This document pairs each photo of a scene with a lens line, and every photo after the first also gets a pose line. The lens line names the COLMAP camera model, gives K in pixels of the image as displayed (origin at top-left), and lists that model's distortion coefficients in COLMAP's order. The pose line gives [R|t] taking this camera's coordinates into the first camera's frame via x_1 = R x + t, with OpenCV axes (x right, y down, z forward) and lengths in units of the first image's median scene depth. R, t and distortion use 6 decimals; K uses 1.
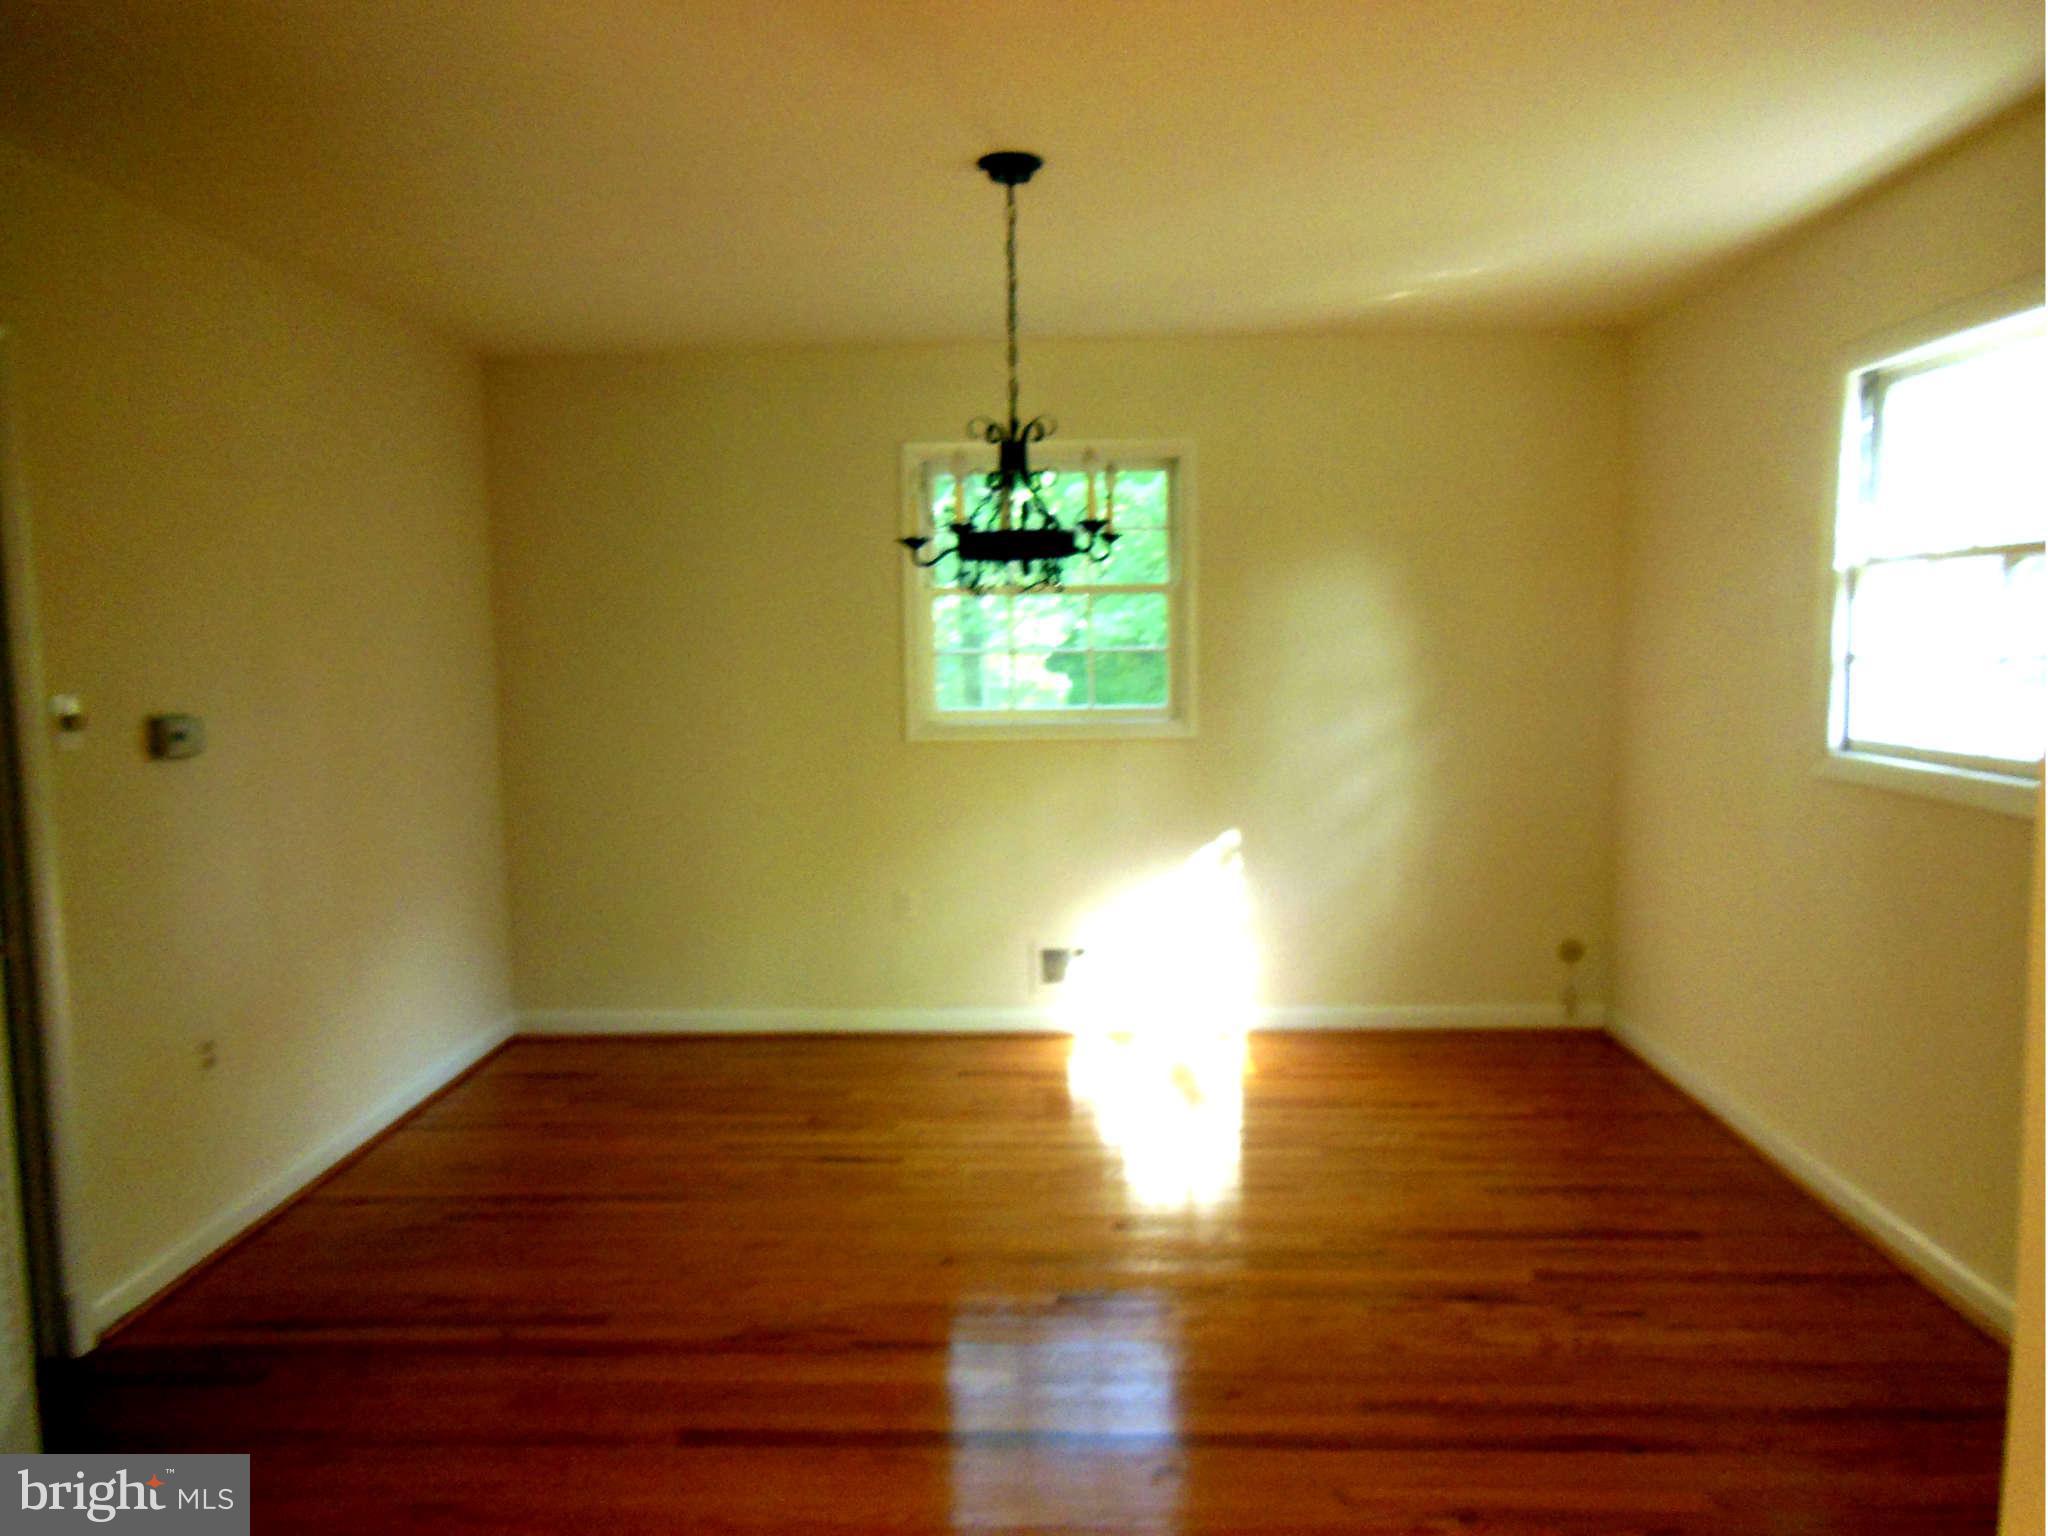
lens RADIAL K [[1517.7, 0, 1024.0], [0, 1517.7, 768.0], [0, 0, 1]] dist [-0.005048, 0.087931]
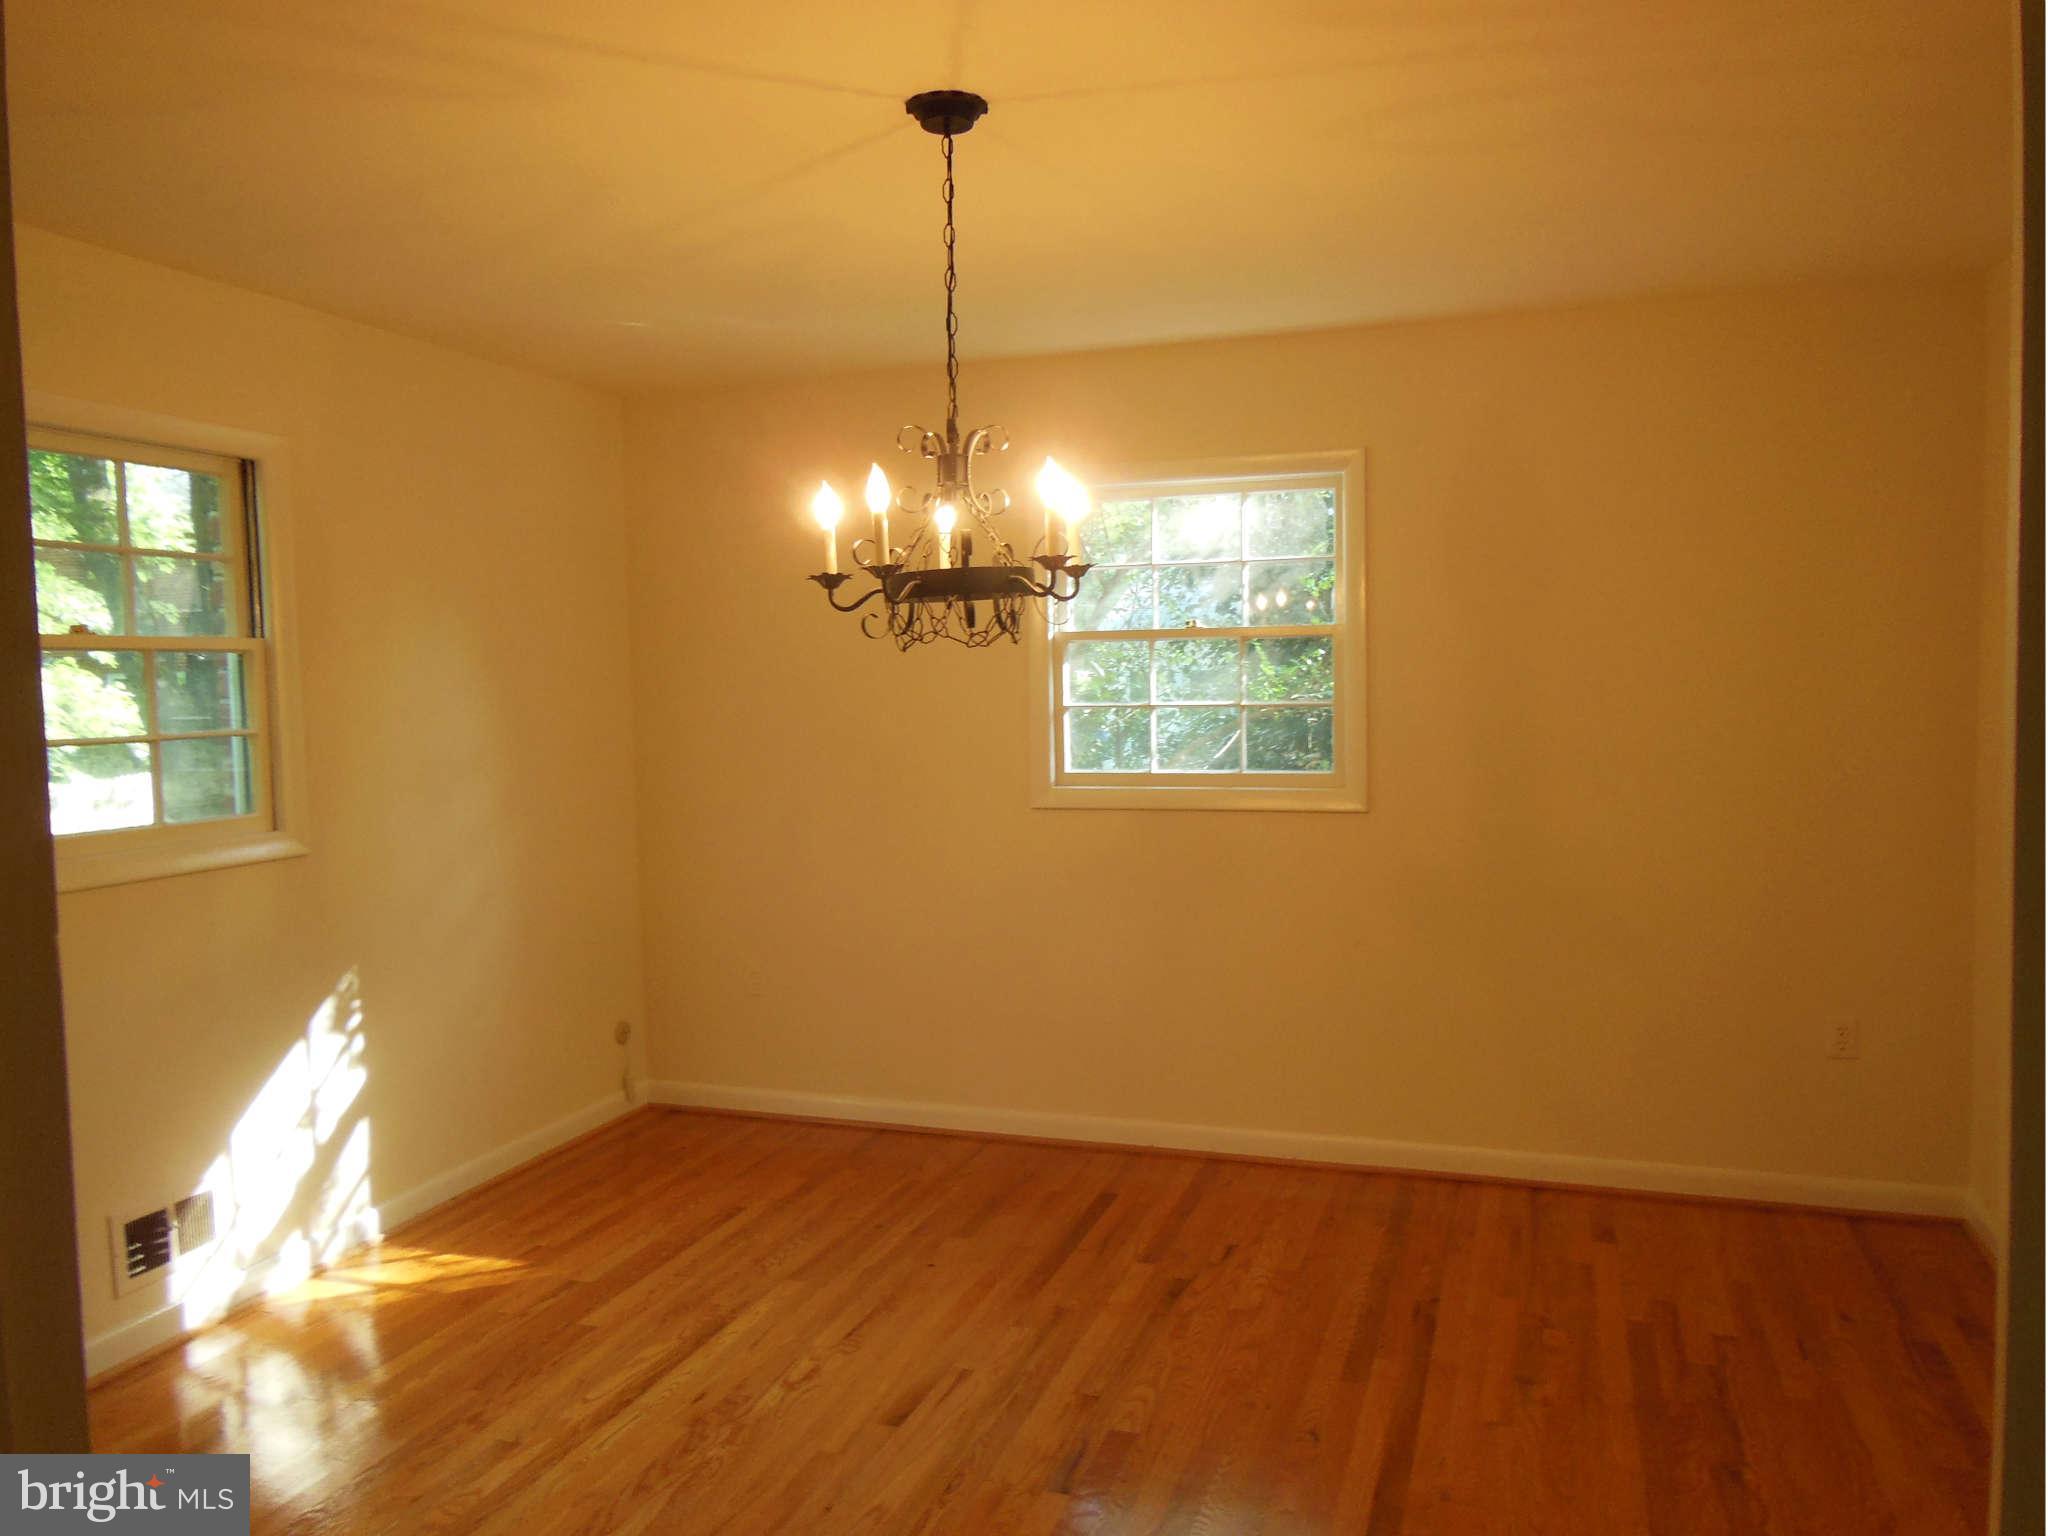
lens RADIAL K [[1517.7, 0, 1024.0], [0, 1517.7, 768.0], [0, 0, 1]] dist [-0.005048, 0.087931]
pose [[0.316356, -0.049775, 0.947334, -0.757392], [0.108644, 0.993953, 0.015943, -0.055650], [-0.942399, 0.097879, 0.319850, 0.720325]]
